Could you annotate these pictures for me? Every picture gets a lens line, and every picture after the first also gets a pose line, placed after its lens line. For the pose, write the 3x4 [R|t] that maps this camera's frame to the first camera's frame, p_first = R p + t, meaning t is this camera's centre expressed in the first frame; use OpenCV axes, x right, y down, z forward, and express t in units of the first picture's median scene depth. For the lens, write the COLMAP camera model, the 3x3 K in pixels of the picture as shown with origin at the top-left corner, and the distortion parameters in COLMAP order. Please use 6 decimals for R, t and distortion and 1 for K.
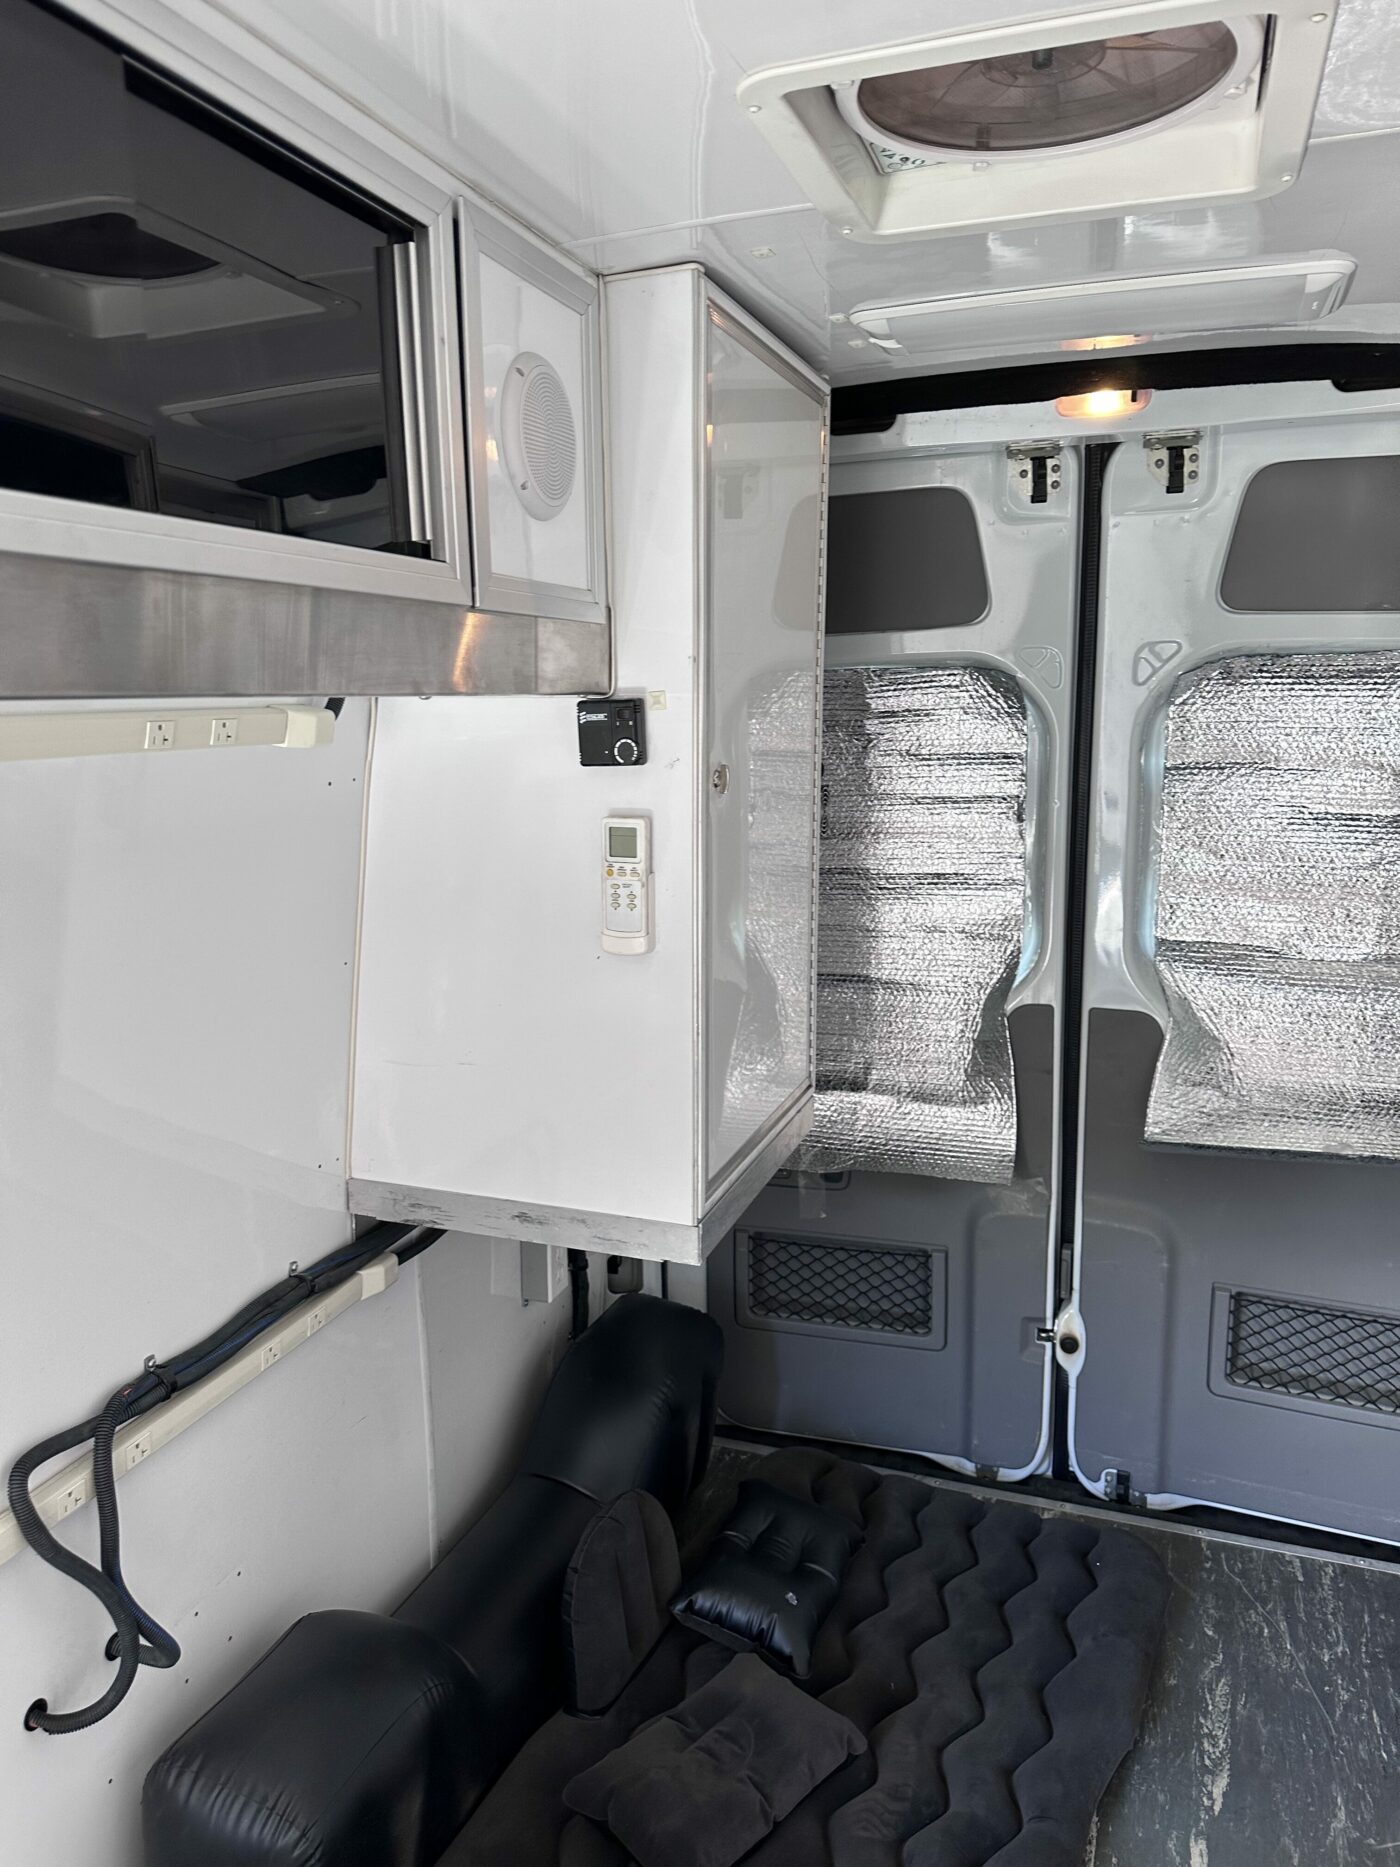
lens RADIAL K [[1301.6, 0, 696.1], [0, 1301.6, 919.5], [0, 0, 1]] dist [0.012173, -0.014886]
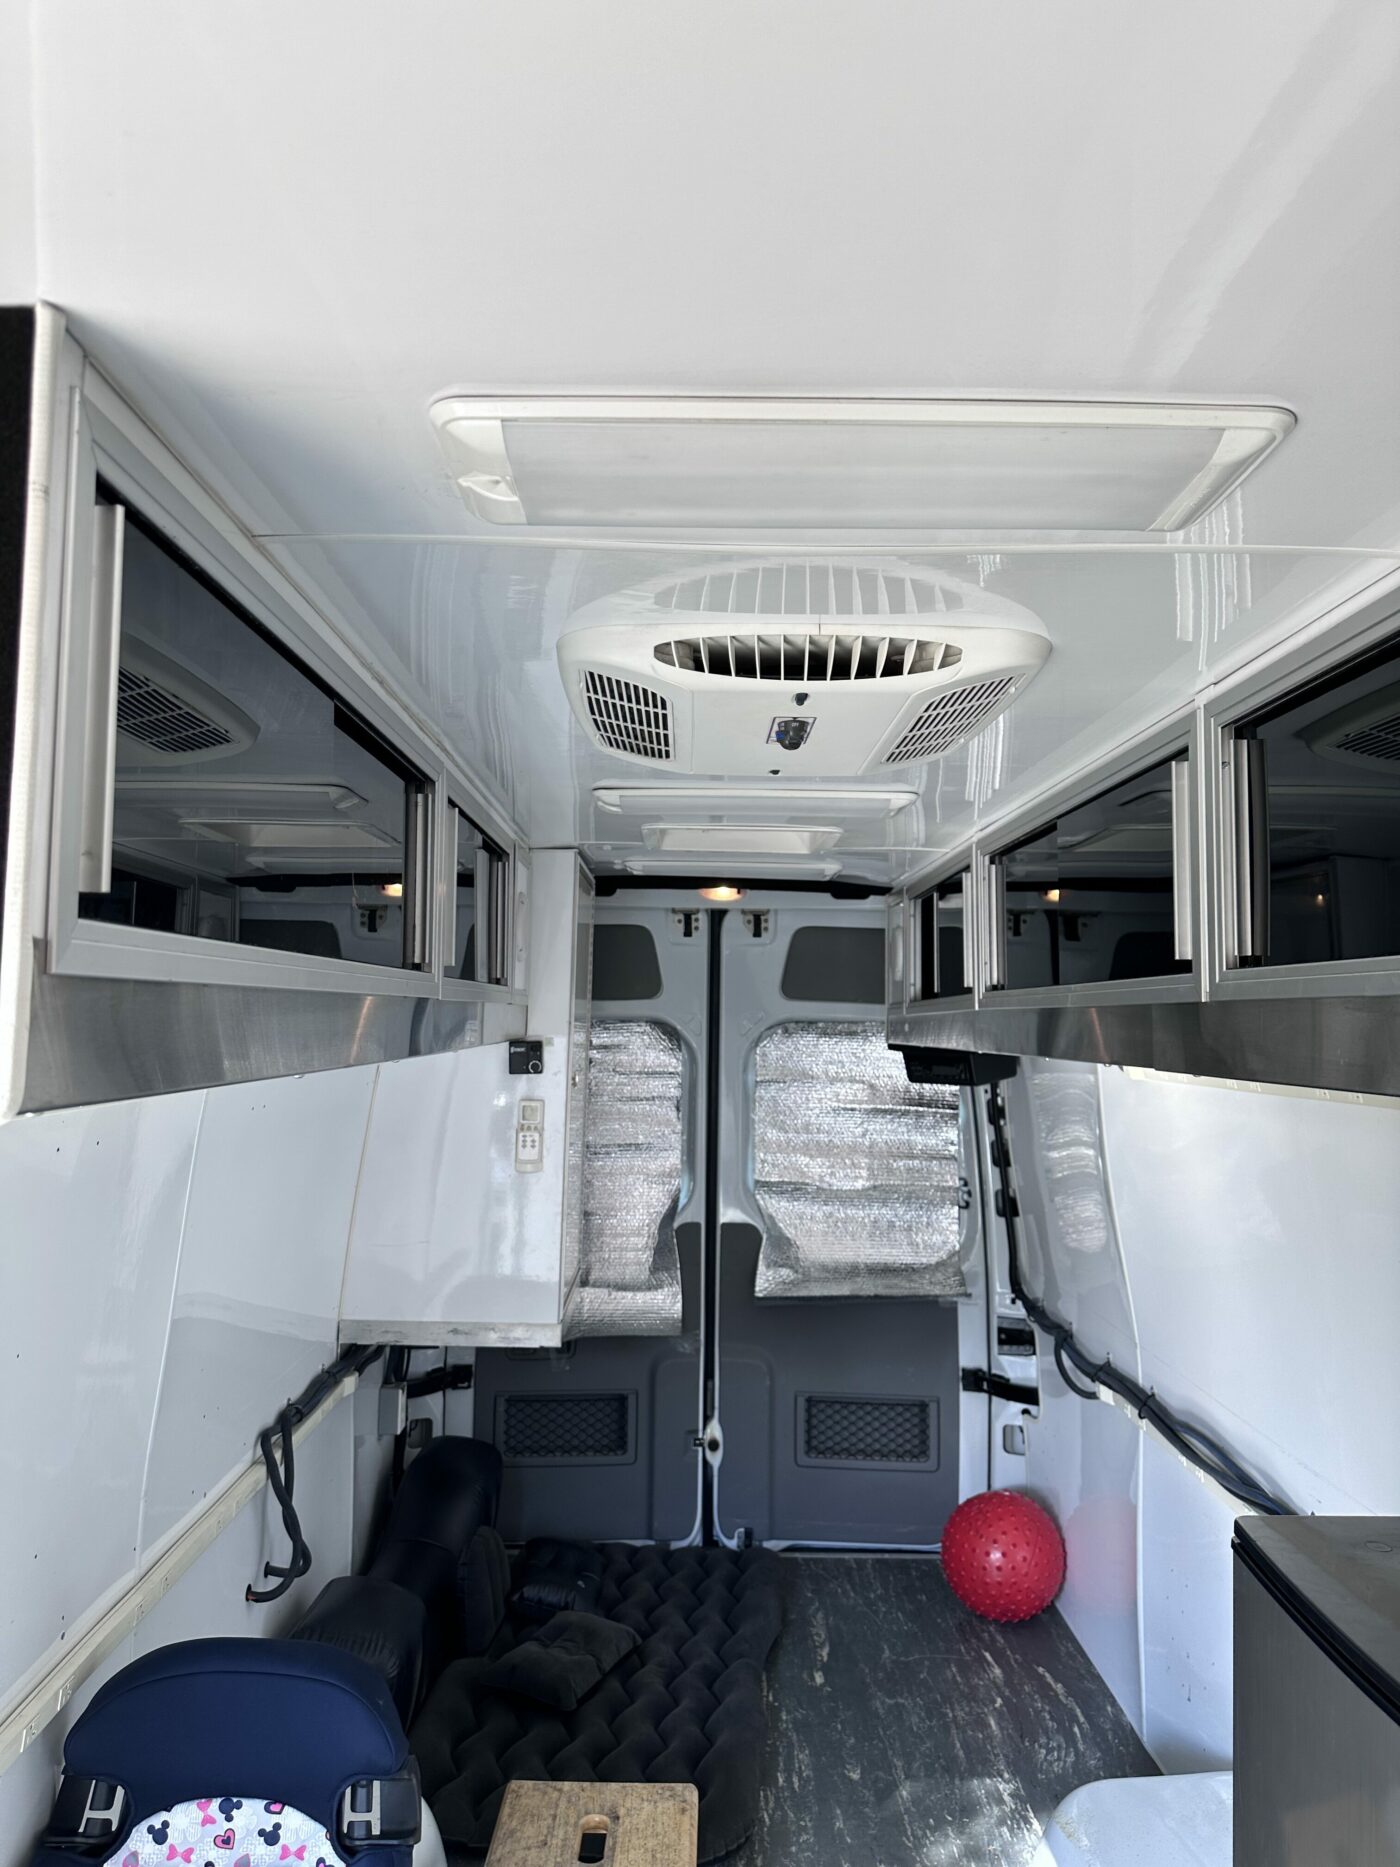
lens RADIAL K [[1301.6, 0, 702.9], [0, 1301.6, 930.1], [0, 0, 1]] dist [0.012173, -0.014886]
pose [[0.933188, 0.044025, 0.356683, -0.358157], [0.043211, 0.971524, -0.232966, 0.095982], [-0.356782, 0.232814, 0.904712, -0.646259]]
